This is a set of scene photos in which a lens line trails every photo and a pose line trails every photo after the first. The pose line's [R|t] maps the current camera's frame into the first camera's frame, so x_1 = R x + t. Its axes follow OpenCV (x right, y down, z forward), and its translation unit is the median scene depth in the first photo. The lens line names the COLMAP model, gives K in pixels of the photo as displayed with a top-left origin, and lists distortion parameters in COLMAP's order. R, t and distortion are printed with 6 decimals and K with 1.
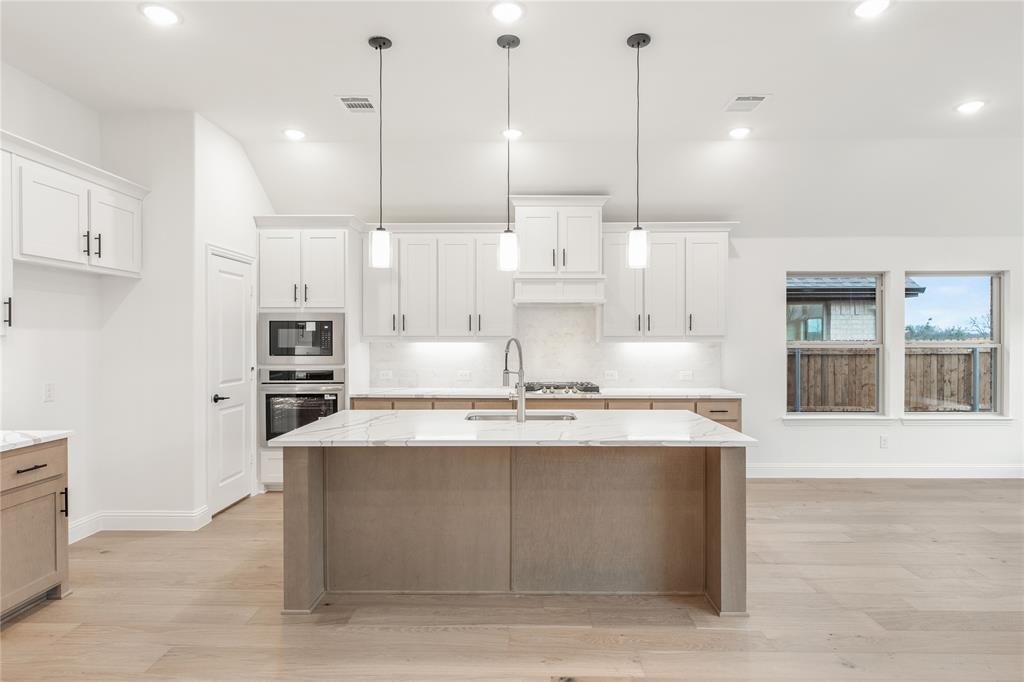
lens RADIAL K [[546.4, 0, 512.0], [0, 546.4, 341.0], [0, 0, 1]] dist [-0.000794, 0.000361]
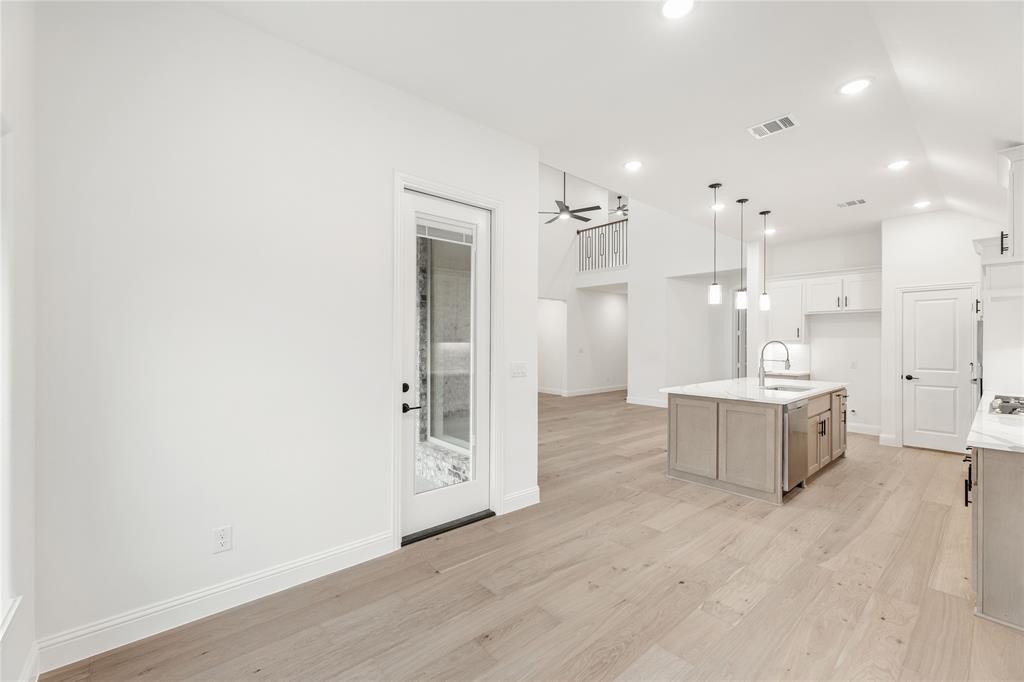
lens RADIAL K [[413.2, 0, 514.8], [0, 413.2, 335.2], [0, 0, 1]] dist [-0.000694, -0.000096]
pose [[-0.743787, -0.011496, -0.668318, 1.029034], [-0.005706, 0.999925, -0.010850, -0.003284], [0.668392, -0.004256, -0.743797, 0.962752]]
